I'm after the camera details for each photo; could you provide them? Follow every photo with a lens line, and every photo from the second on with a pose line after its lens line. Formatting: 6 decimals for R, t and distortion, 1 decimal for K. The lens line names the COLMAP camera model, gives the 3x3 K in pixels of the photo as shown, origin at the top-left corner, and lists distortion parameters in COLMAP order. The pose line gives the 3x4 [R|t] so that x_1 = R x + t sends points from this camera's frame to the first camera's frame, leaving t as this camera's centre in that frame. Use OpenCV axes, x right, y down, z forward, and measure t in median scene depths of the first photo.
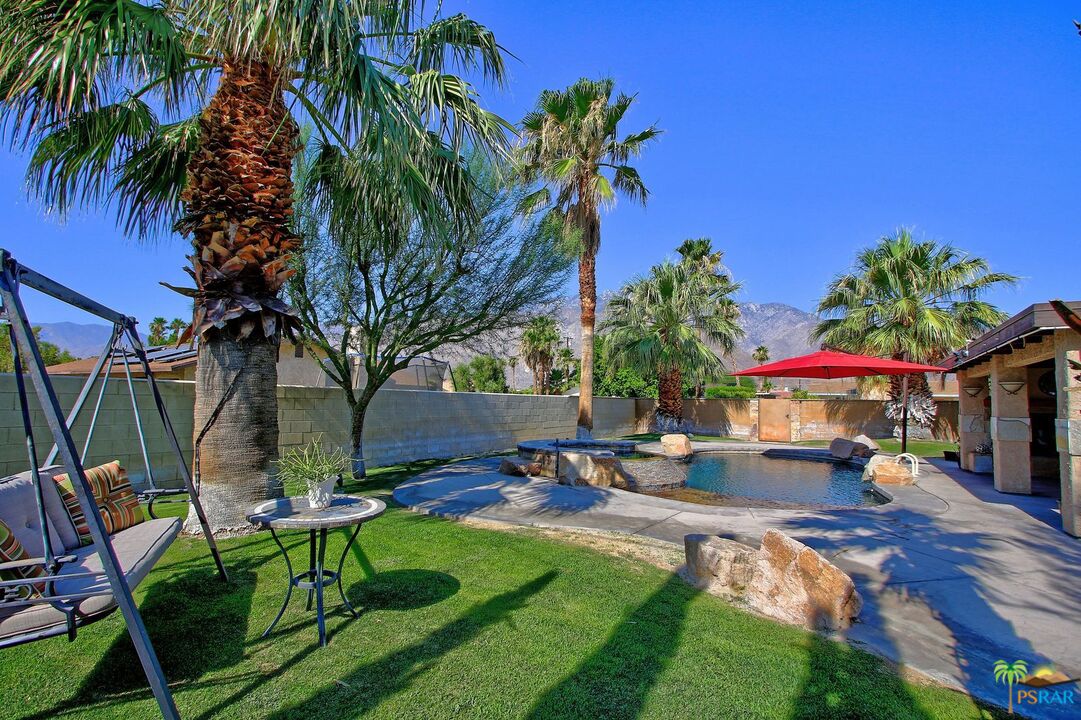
lens RADIAL K [[522.8, 0, 534.1], [0, 522.8, 365.3], [0, 0, 1]] dist [-0.017506, 0.004905]
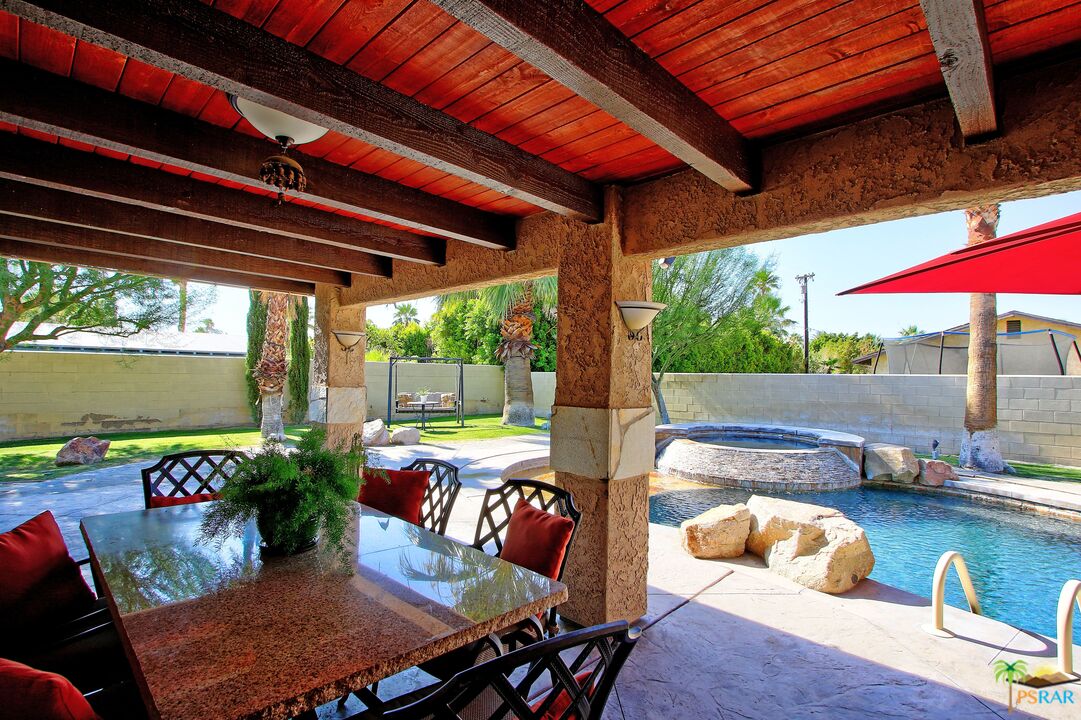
lens RADIAL K [[522.8, 0, 535.4], [0, 522.8, 368.2], [0, 0, 1]] dist [-0.017506, 0.004905]
pose [[-0.220116, -0.036791, -0.974780, 0.623375], [0.048573, 0.997635, -0.048622, 0.042660], [0.974264, -0.058050, -0.217808, 0.499343]]
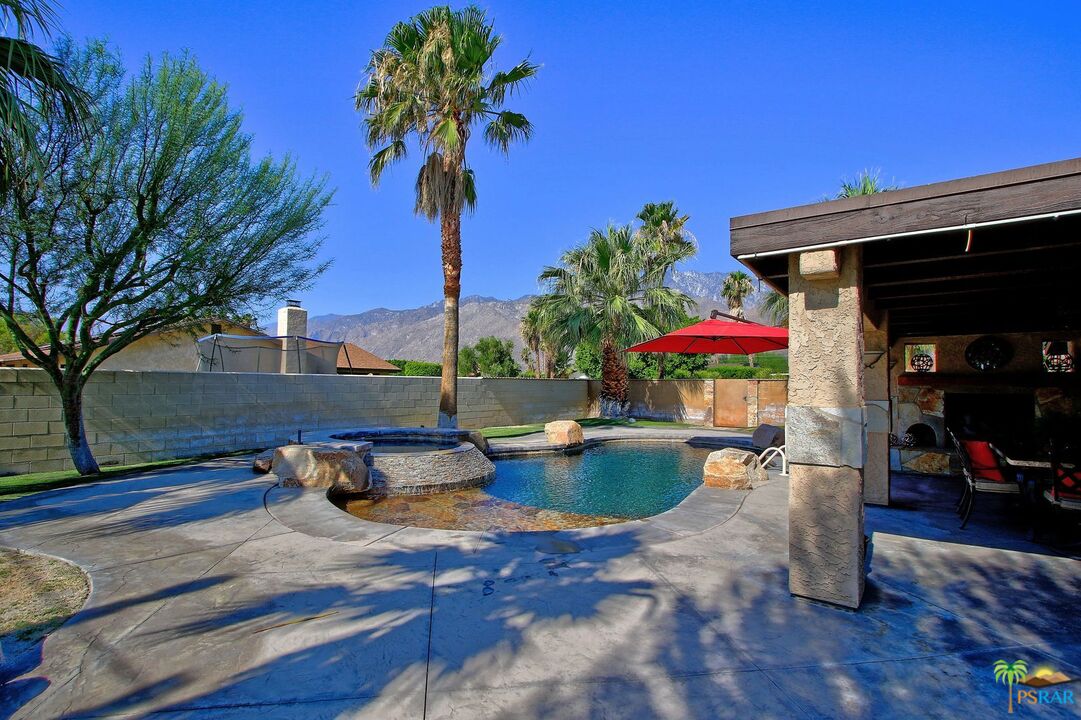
lens RADIAL K [[522.8, 0, 535.8], [0, 522.8, 364.6], [0, 0, 1]] dist [-0.017506, 0.004905]
pose [[0.996620, -0.011670, -0.081316, 0.248039], [0.014167, 0.999444, 0.030197, 0.010383], [0.080919, -0.031247, 0.996231, 0.110255]]
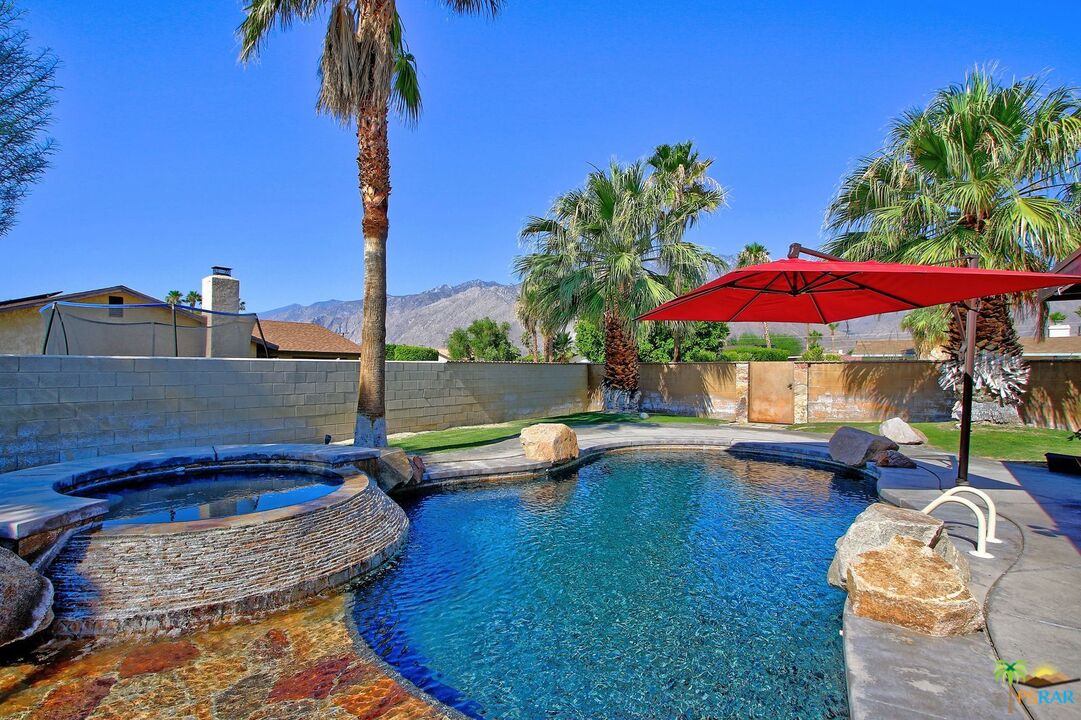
lens RADIAL K [[522.8, 0, 533.8], [0, 522.8, 362.4], [0, 0, 1]] dist [-0.017506, 0.004905]
pose [[0.995802, -0.015775, -0.090161, 0.257991], [0.020825, 0.998249, 0.055356, 0.025882], [0.089130, -0.057001, 0.994388, 0.352063]]
